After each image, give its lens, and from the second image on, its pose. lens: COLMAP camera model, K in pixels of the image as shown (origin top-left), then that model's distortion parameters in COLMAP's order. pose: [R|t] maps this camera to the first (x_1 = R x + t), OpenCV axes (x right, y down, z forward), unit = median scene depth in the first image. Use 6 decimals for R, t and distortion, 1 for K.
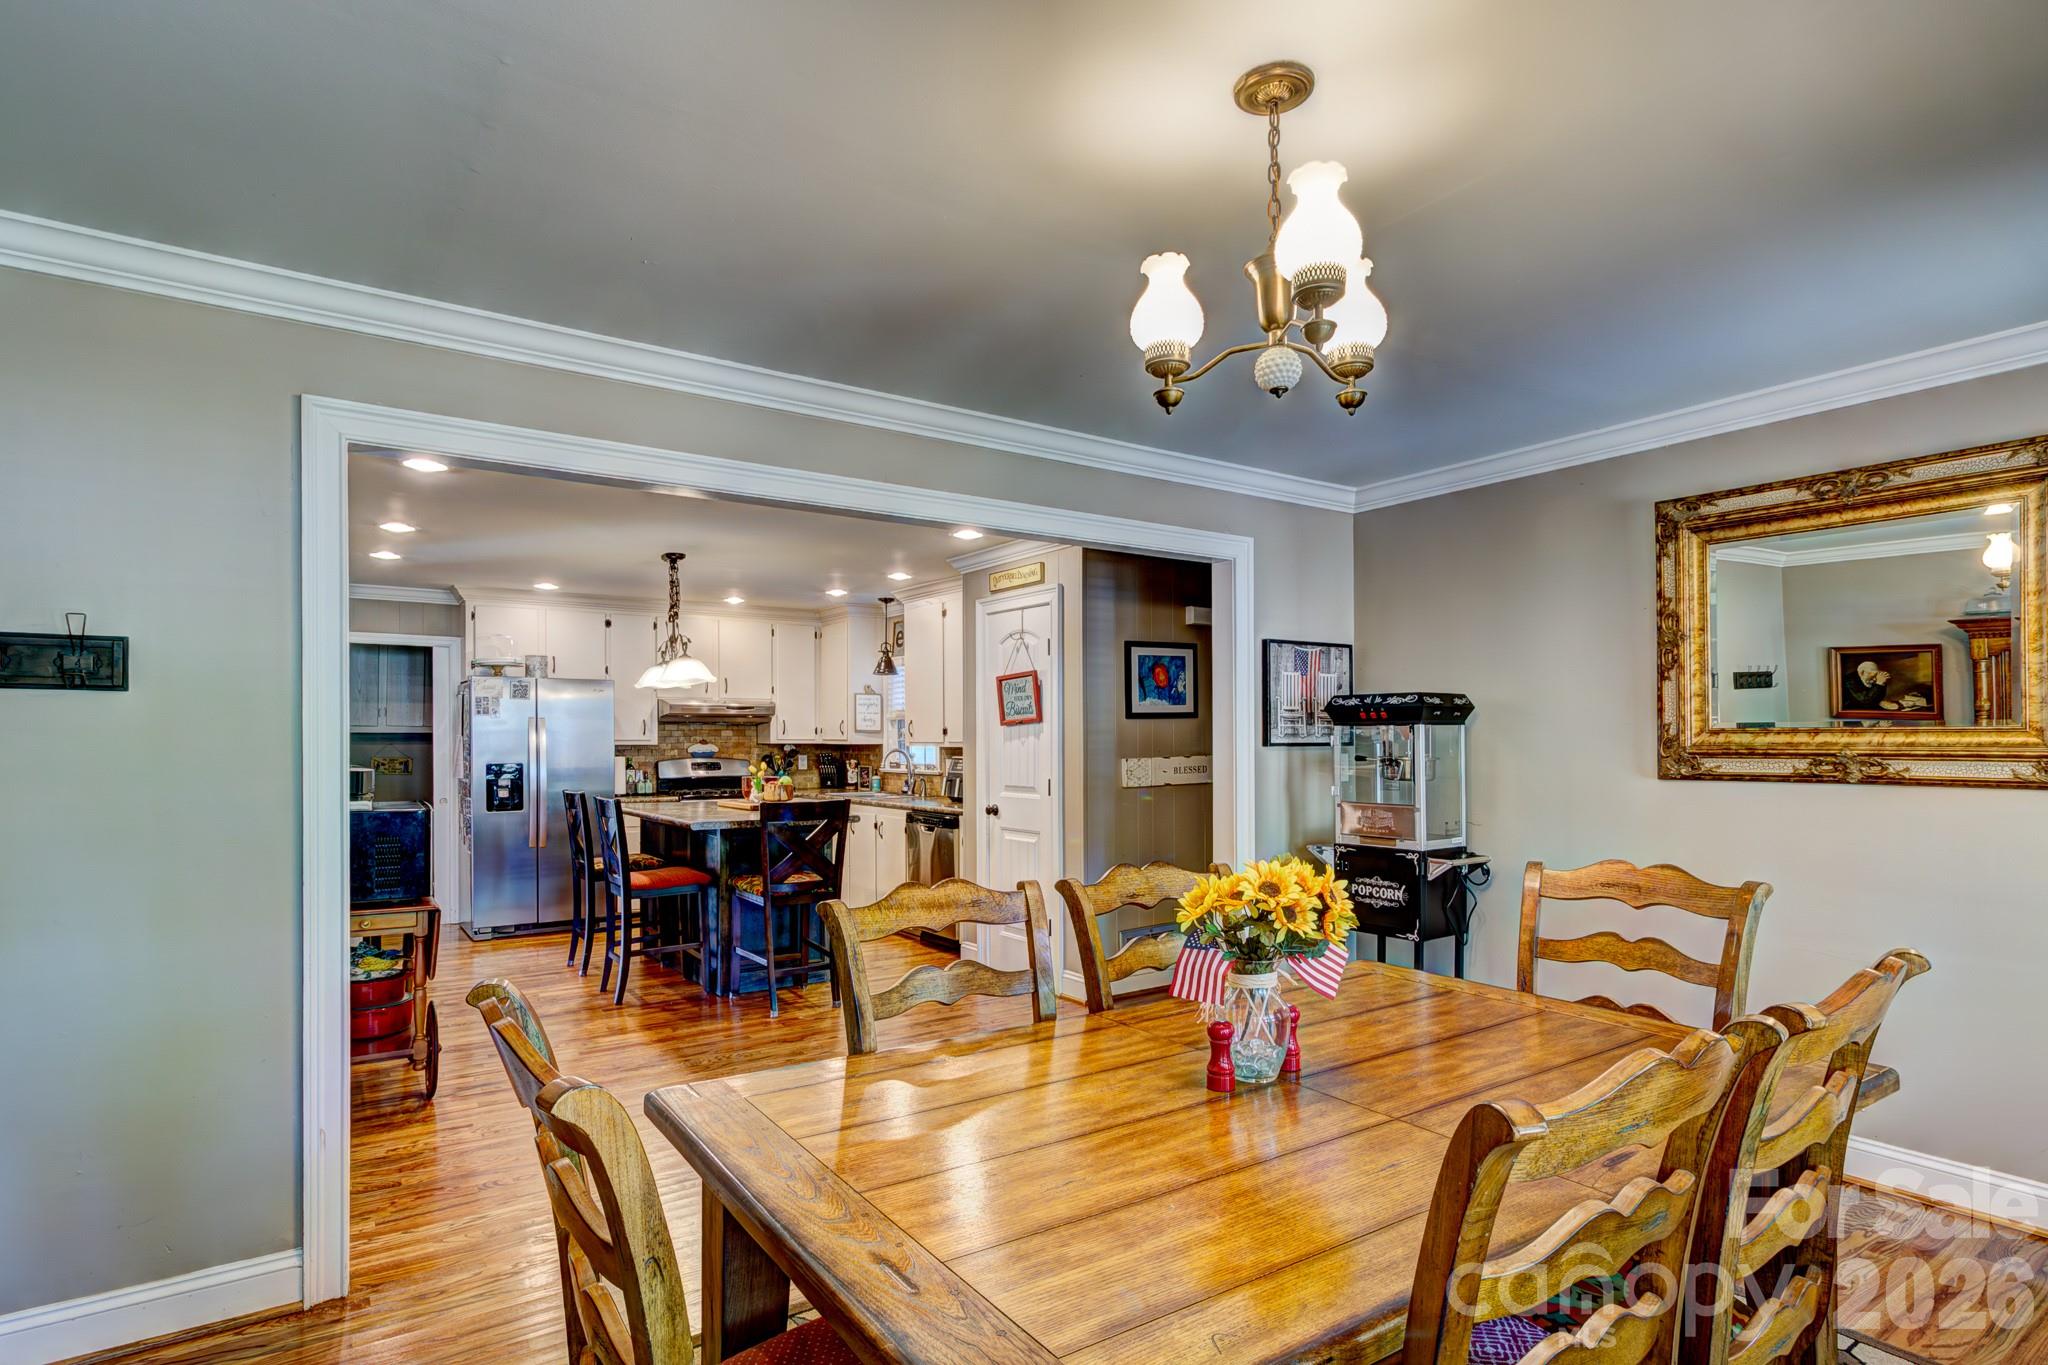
lens RADIAL K [[1066.5, 0, 1025.0], [0, 1066.5, 745.4], [0, 0, 1]] dist [-0.002109, -0.000435]
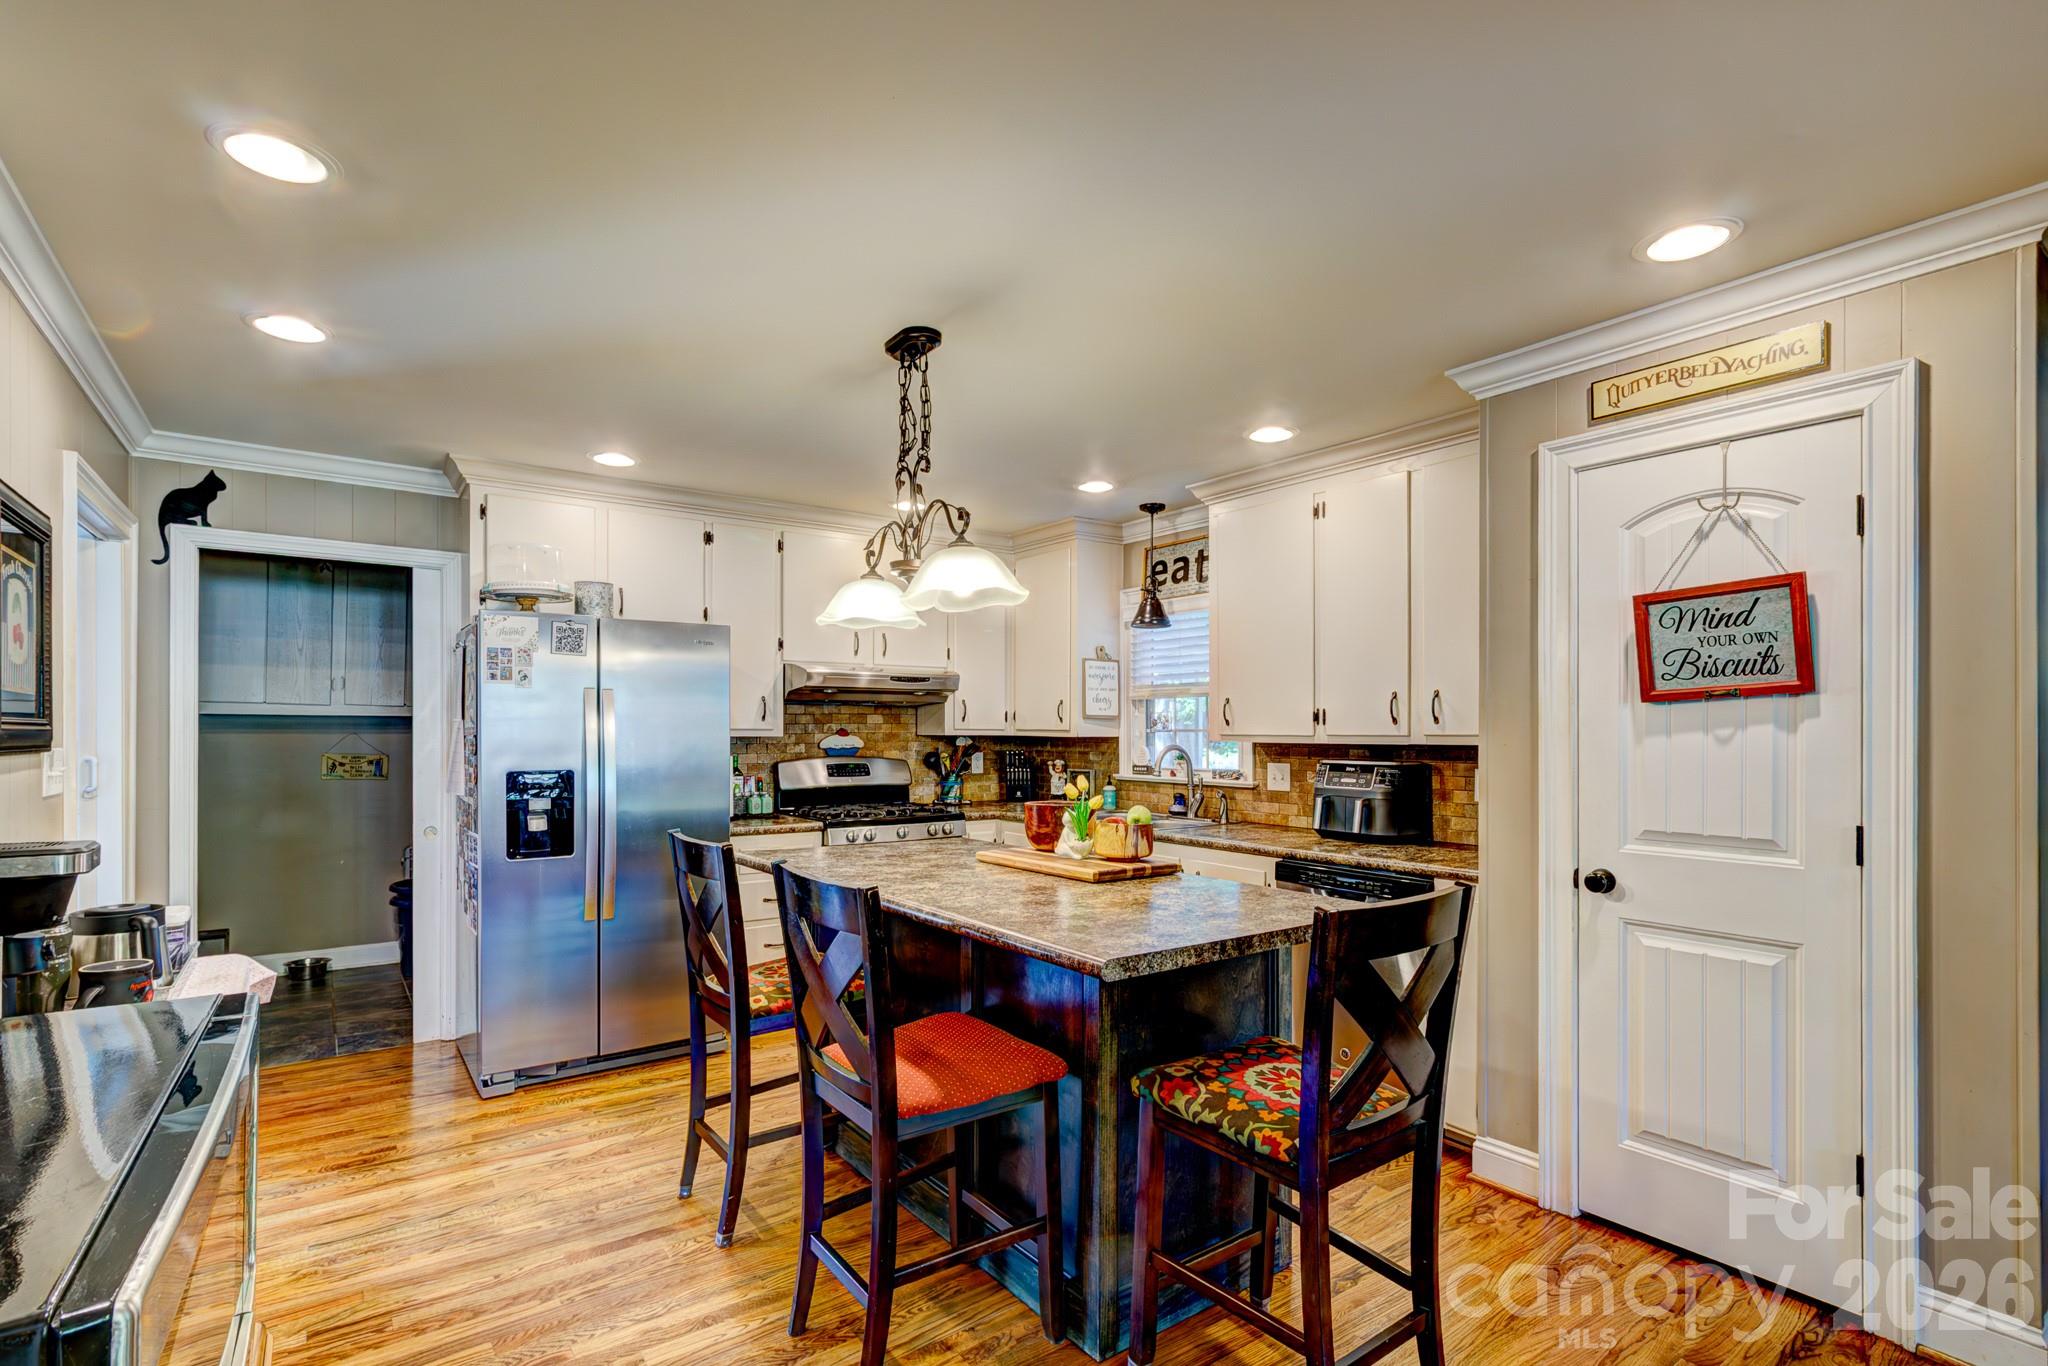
lens RADIAL K [[973.9, 0, 1025.0], [0, 973.9, 735.2], [0, 0, 1]] dist [0.000586, 0.001916]
pose [[0.999553, 0.004926, 0.029471, -0.226955], [-0.004923, 0.999988, -0.000177, -0.002161], [-0.029472, 0.000032, 0.999566, 0.439619]]
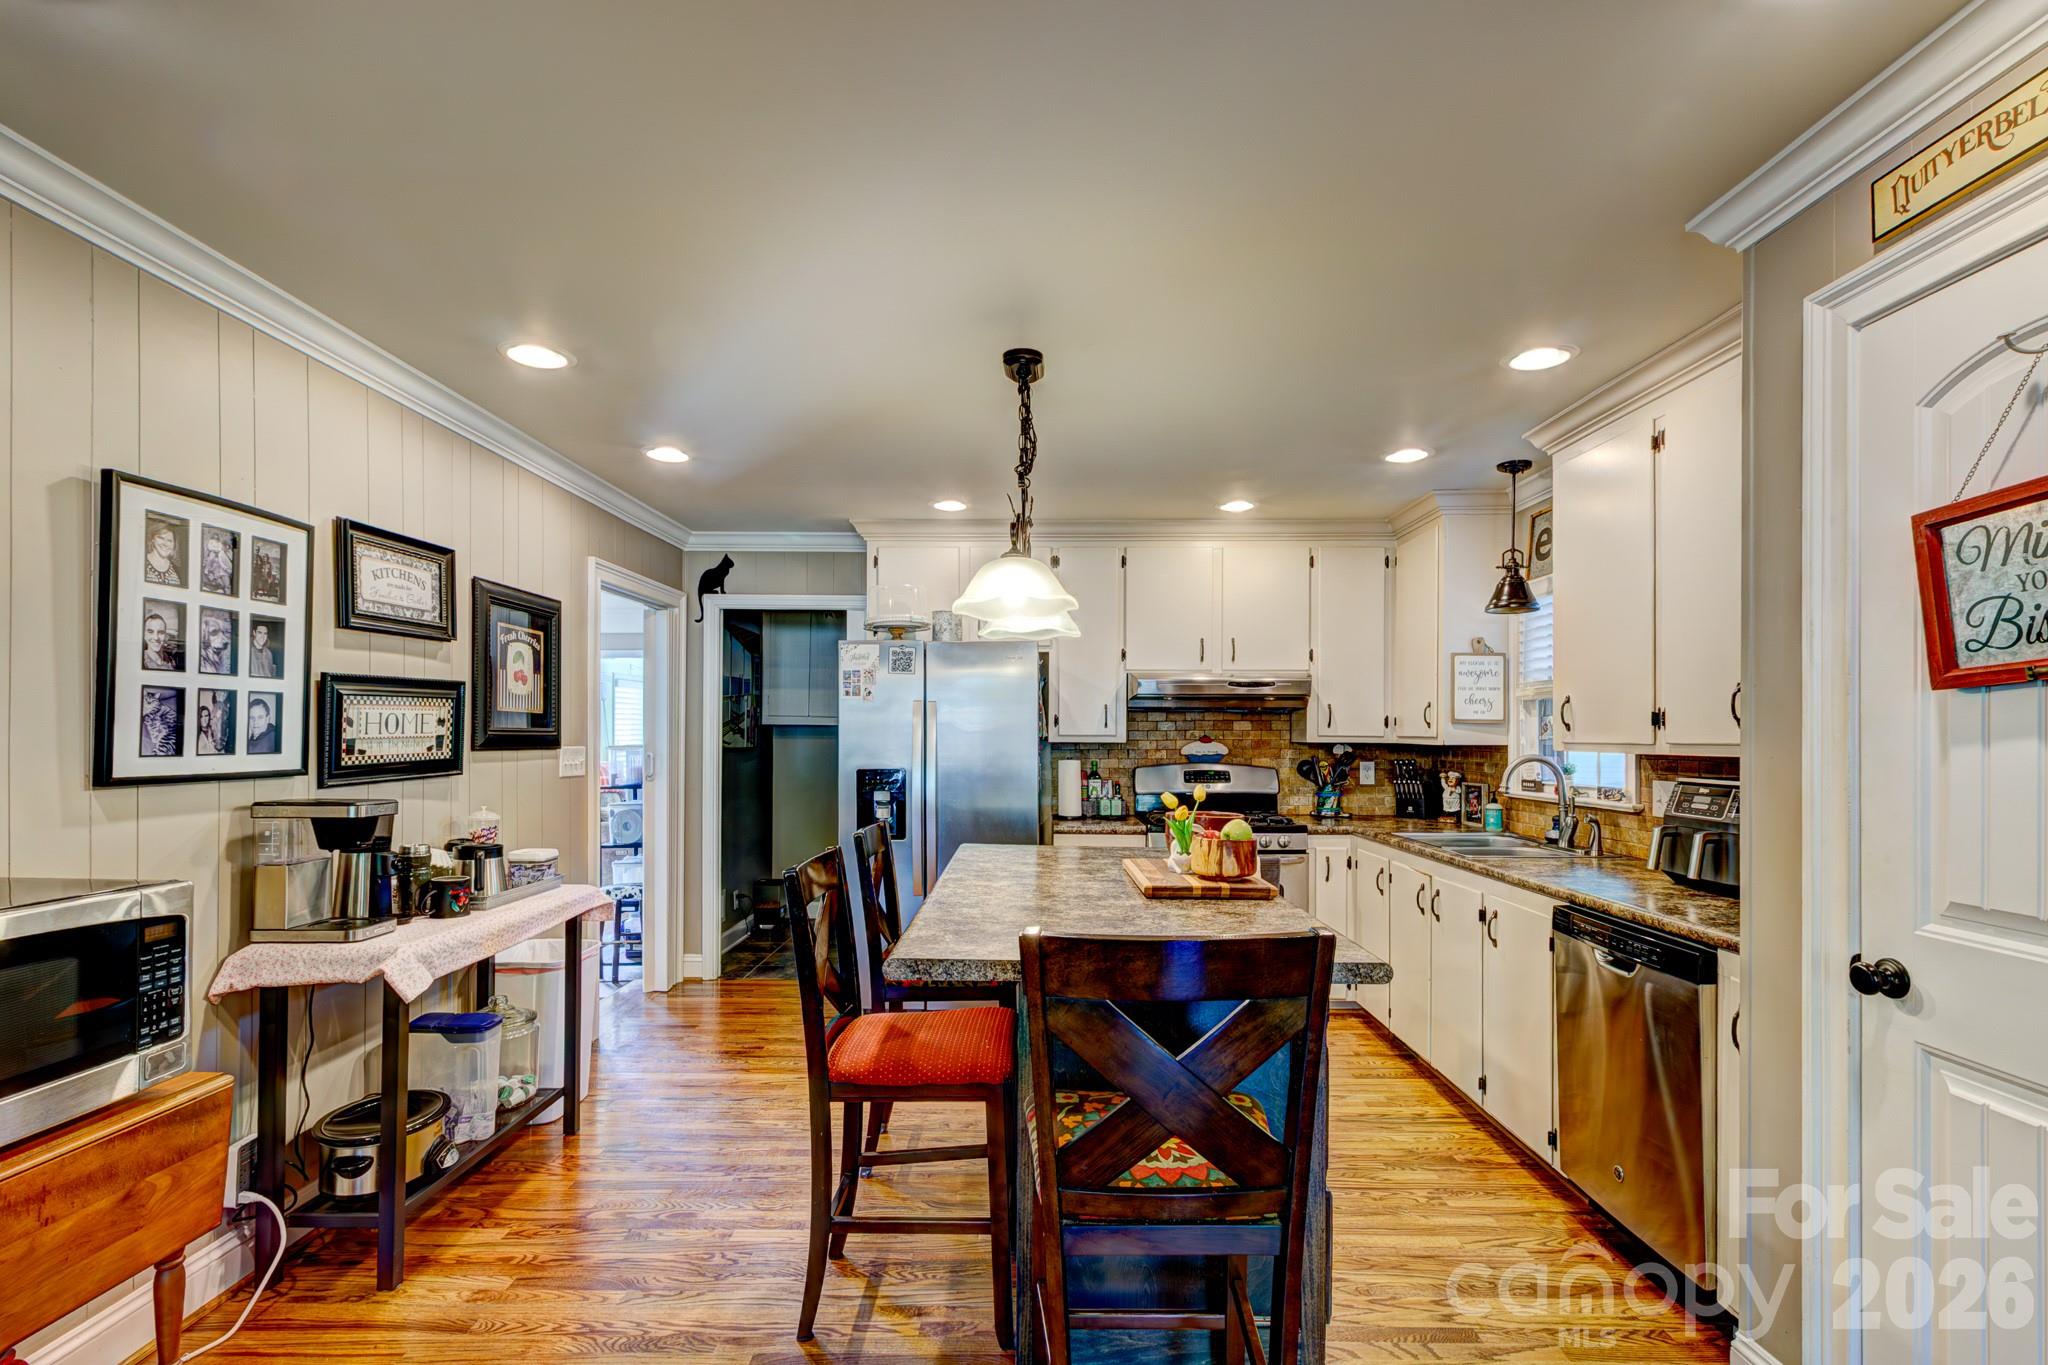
lens RADIAL K [[973.9, 0, 1025.0], [0, 973.9, 734.7], [0, 0, 1]] dist [0.000586, 0.001916]
pose [[0.816944, 0.005027, -0.576696, -0.052164], [-0.009160, 0.999949, -0.004261, -0.002549], [0.576645, 0.008764, 0.816948, 0.491090]]
